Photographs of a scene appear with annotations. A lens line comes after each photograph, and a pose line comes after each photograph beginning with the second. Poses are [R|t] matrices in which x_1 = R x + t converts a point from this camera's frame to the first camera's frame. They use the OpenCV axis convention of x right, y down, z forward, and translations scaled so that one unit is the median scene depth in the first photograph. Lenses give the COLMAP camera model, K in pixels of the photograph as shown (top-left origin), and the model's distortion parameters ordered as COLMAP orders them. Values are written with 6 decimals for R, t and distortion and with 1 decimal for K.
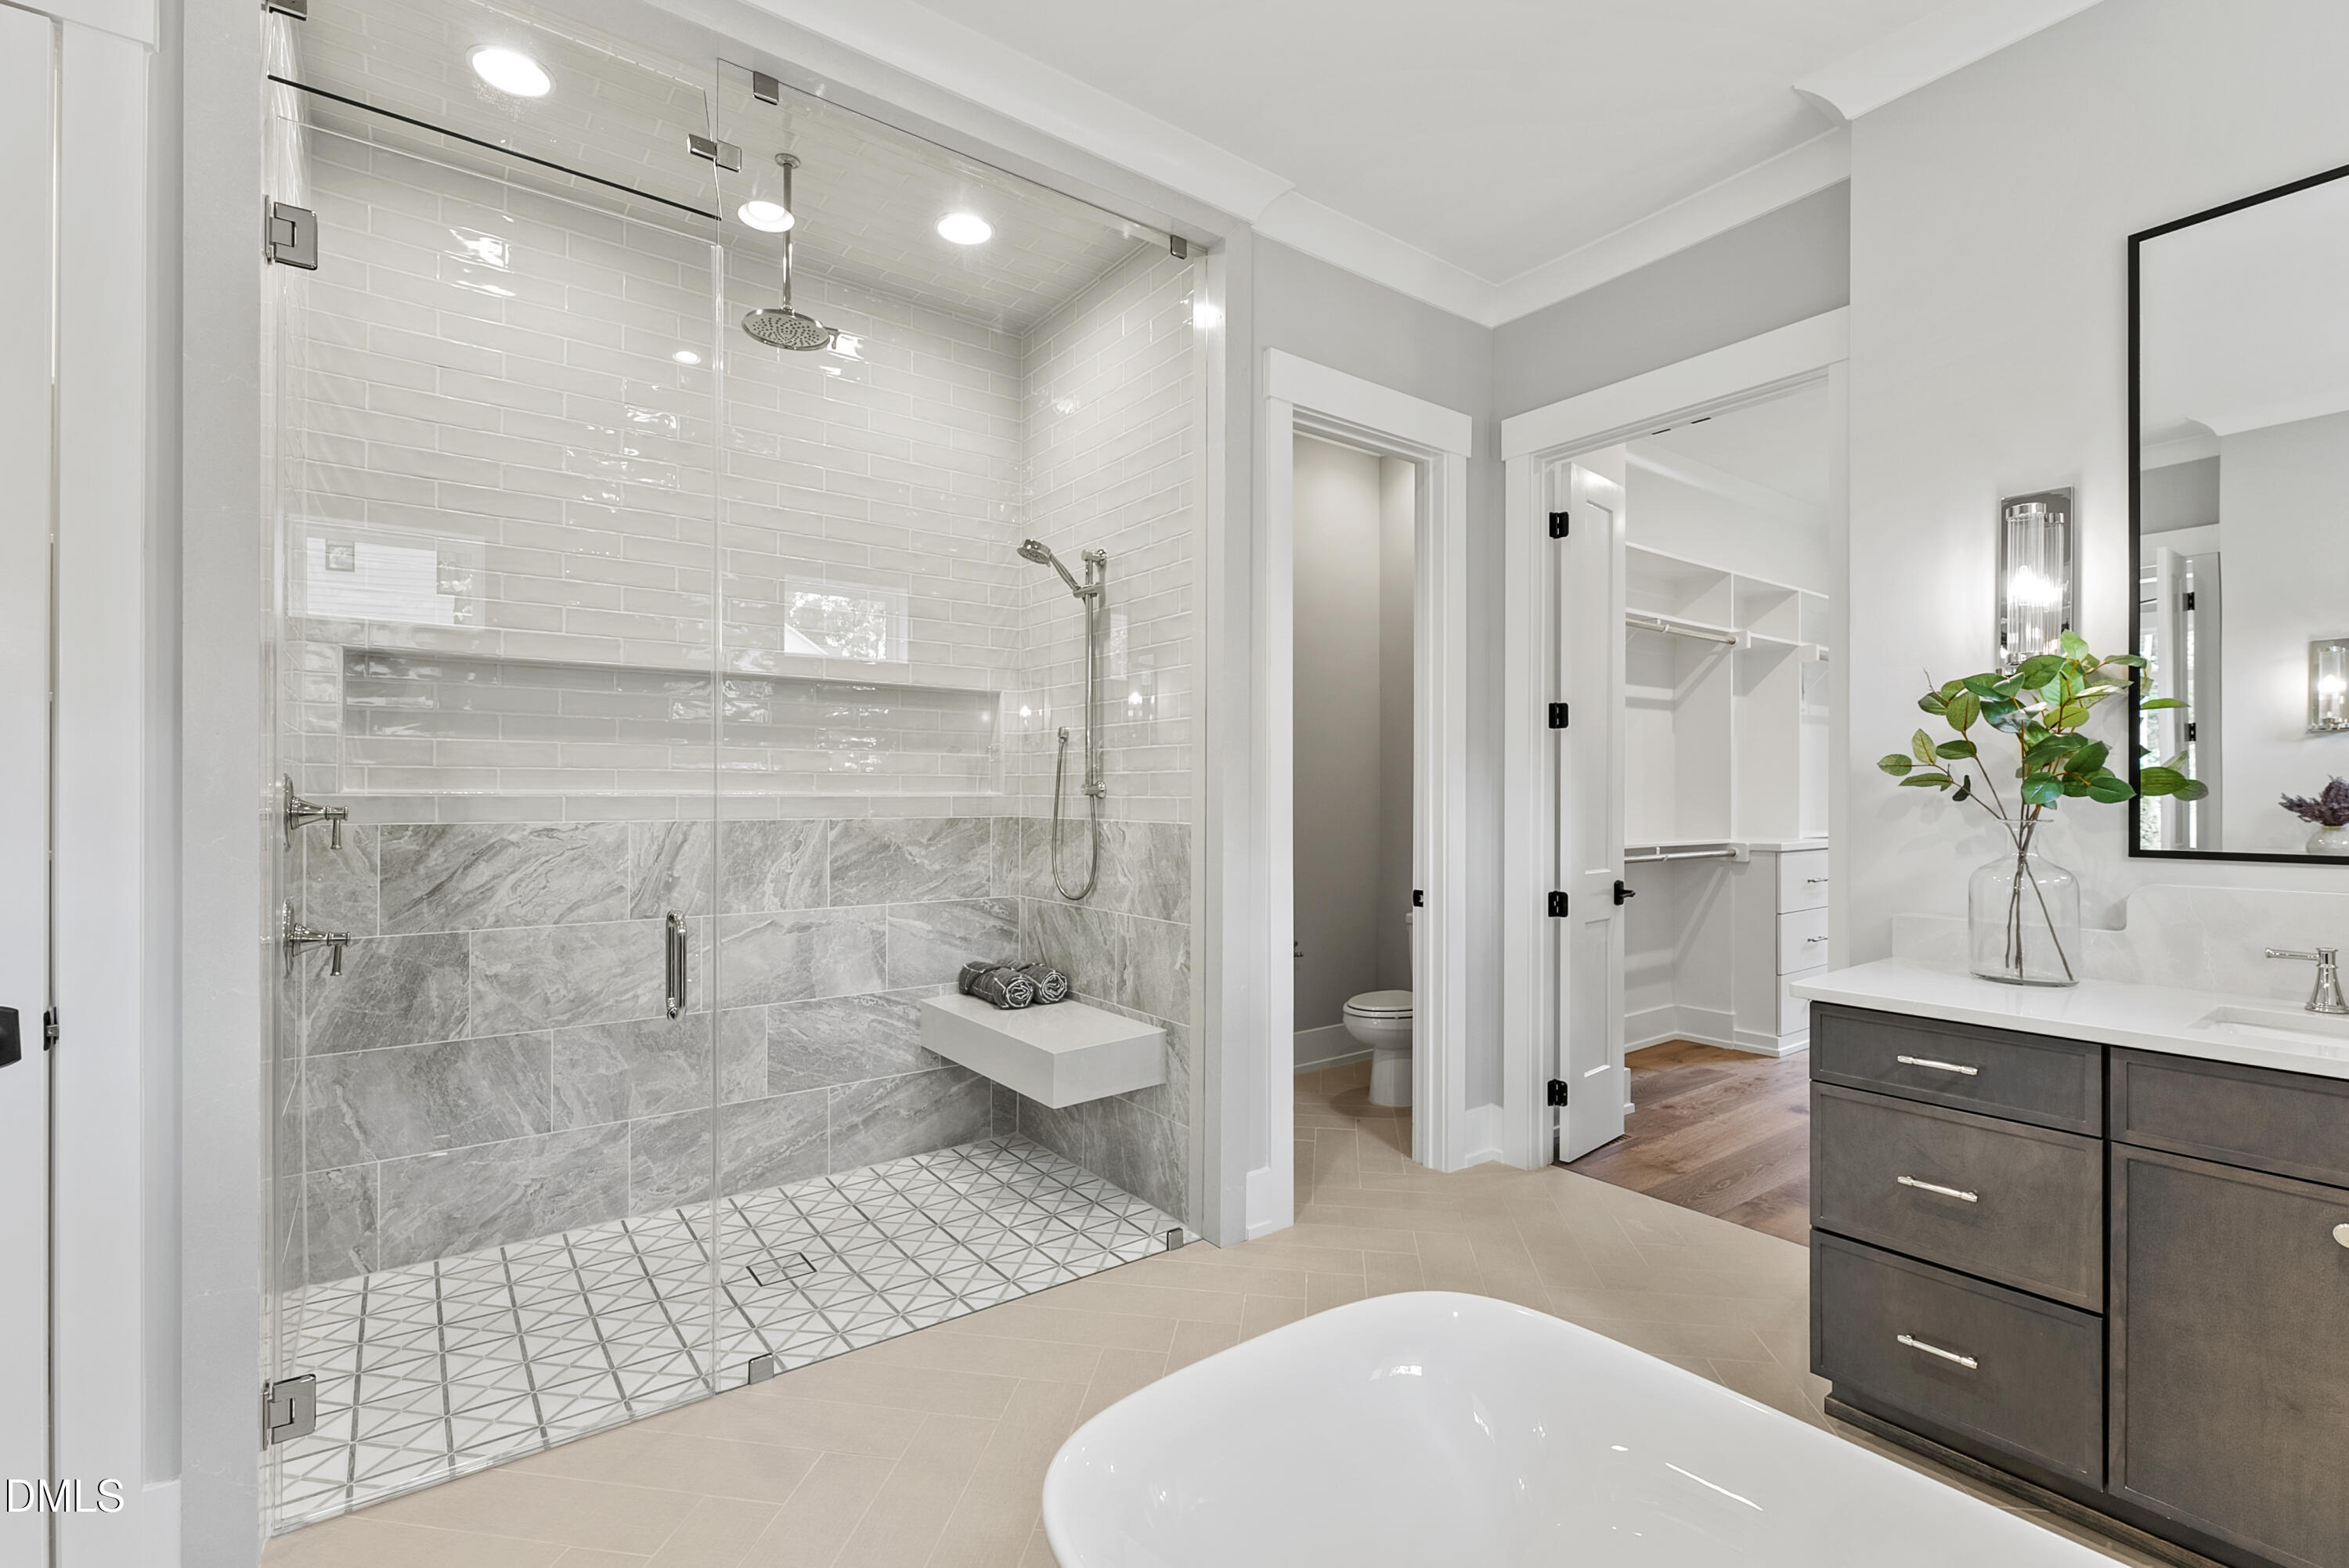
lens RADIAL K [[1030.8, 0, 1174.5], [0, 1030.8, 784.0], [0, 0, 1]] dist [-0.000599, -0.000135]
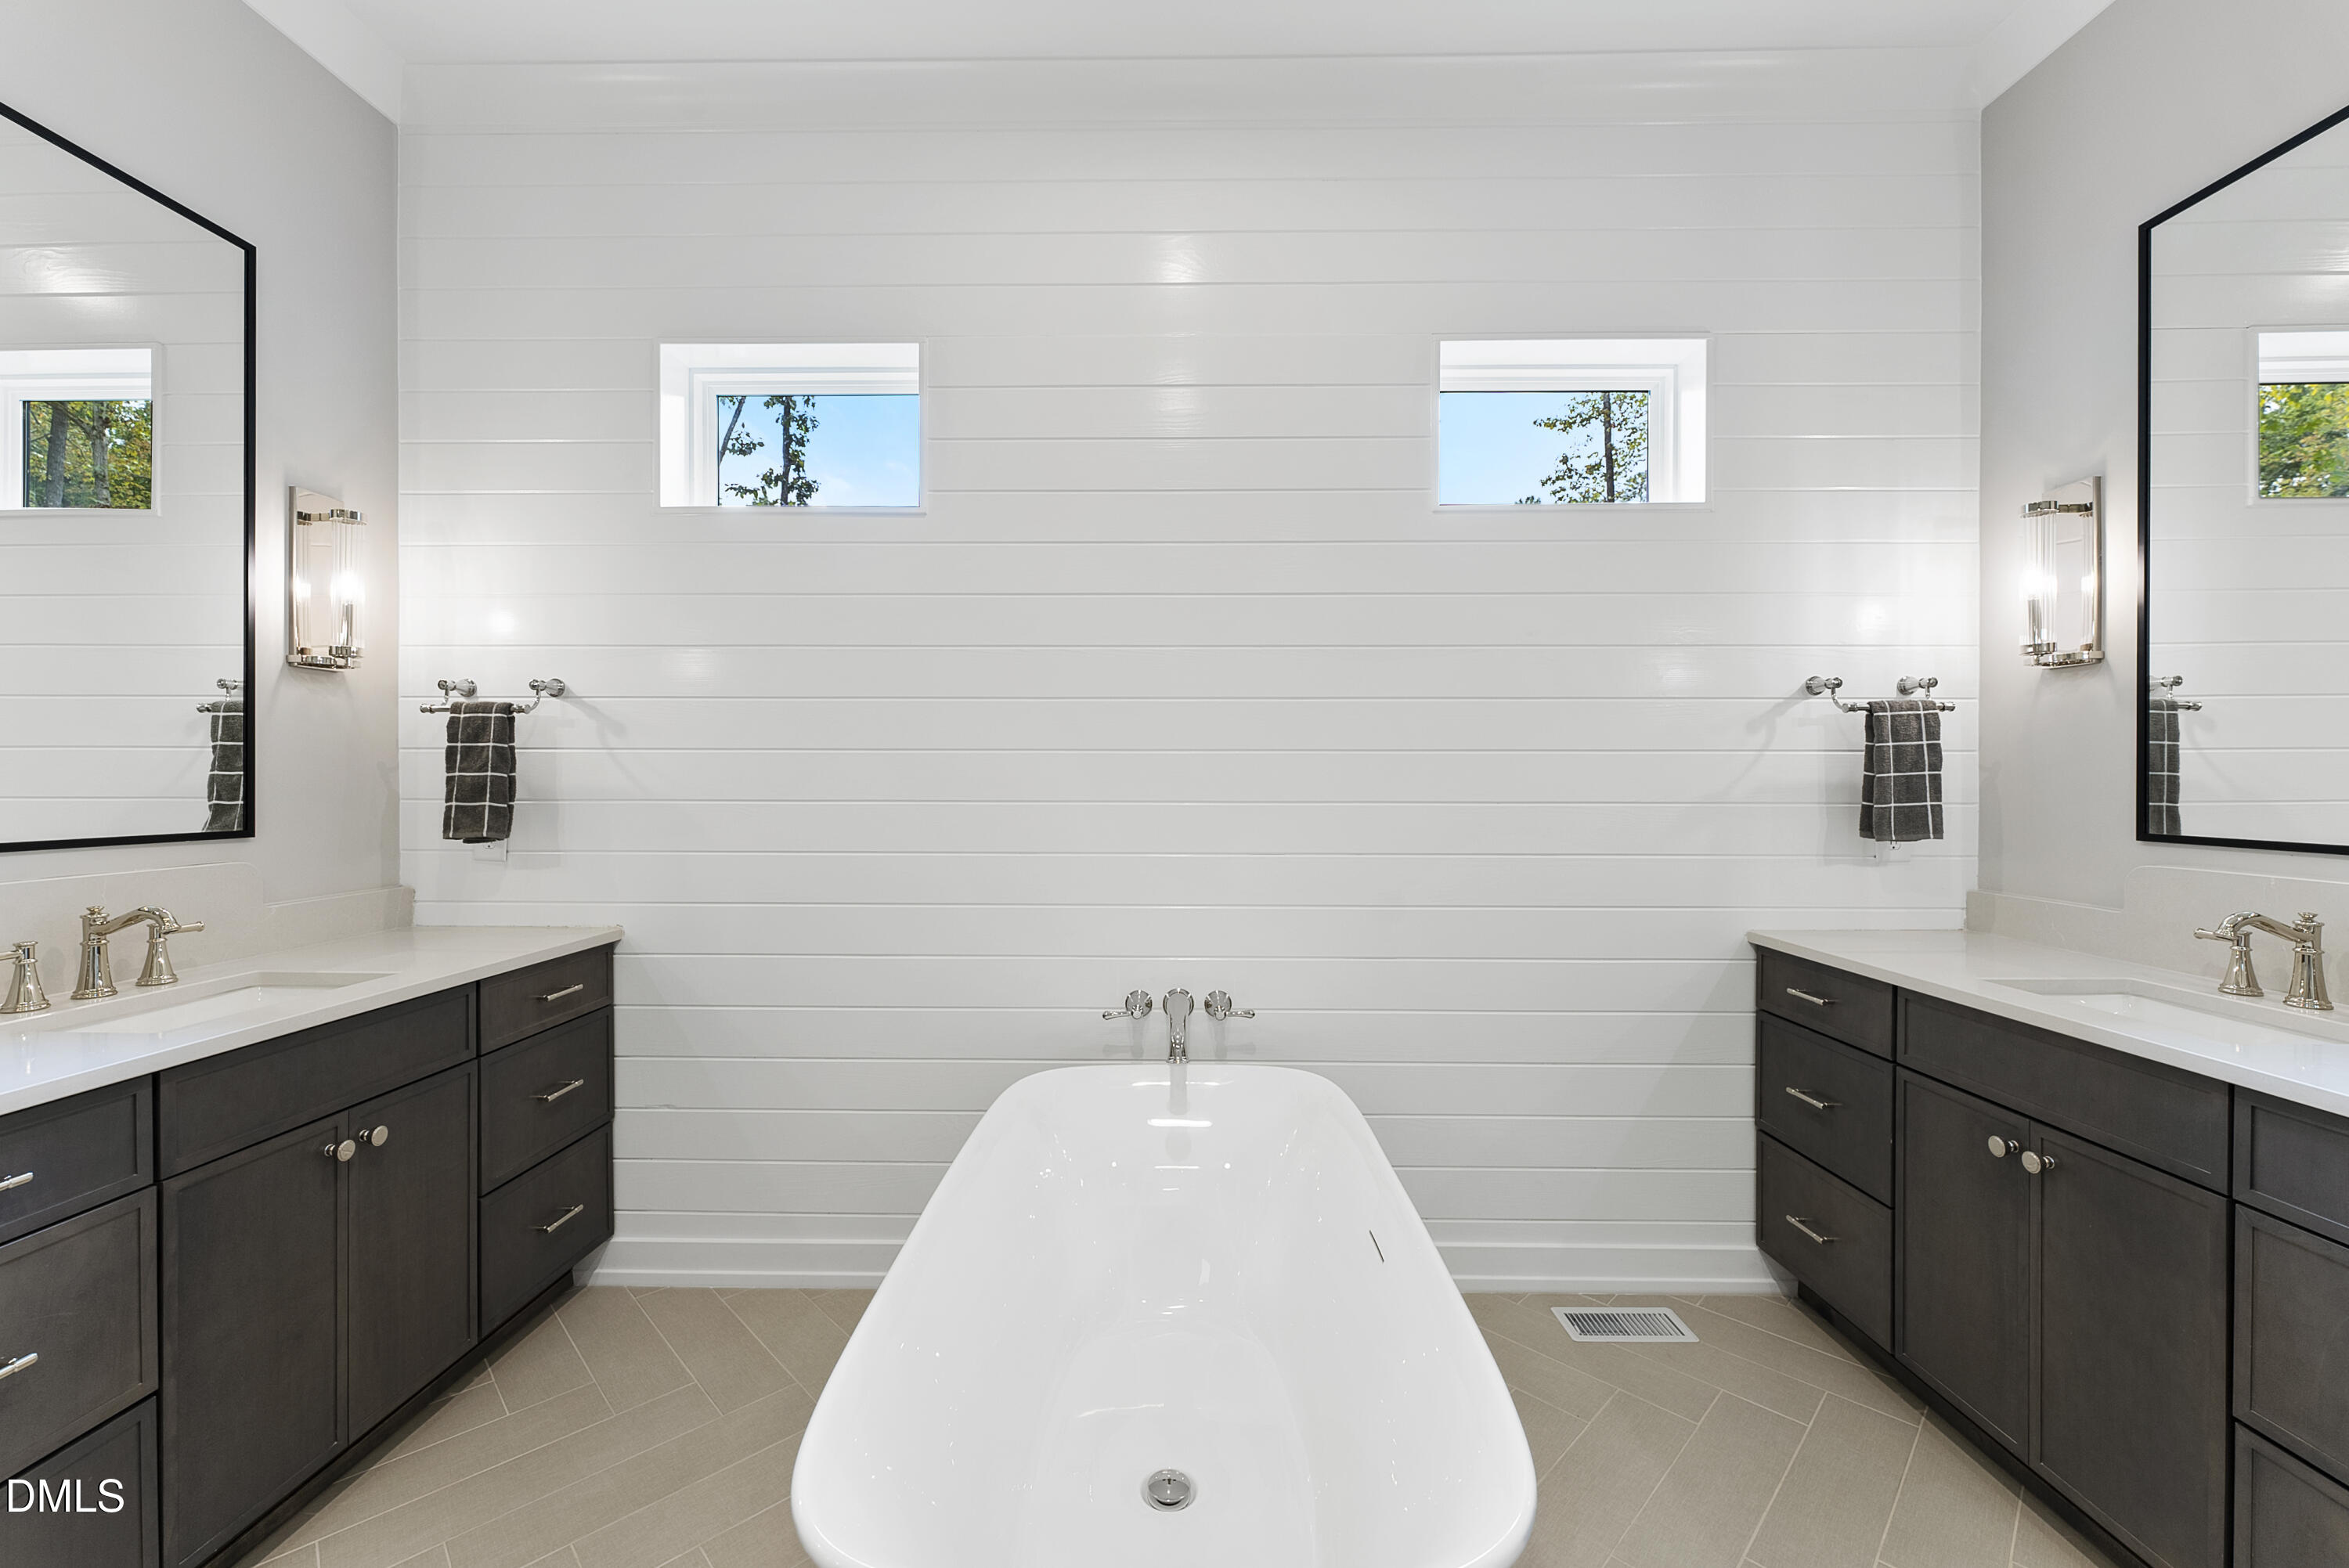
lens RADIAL K [[946.6, 0, 1174.5], [0, 946.6, 784.0], [0, 0, 1]] dist [0.000059, -0.000163]
pose [[0.790090, 0.010606, -0.612899, 0.813901], [-0.002138, 0.999892, 0.014548, 0.004386], [0.612987, -0.010184, 0.790027, -0.344762]]
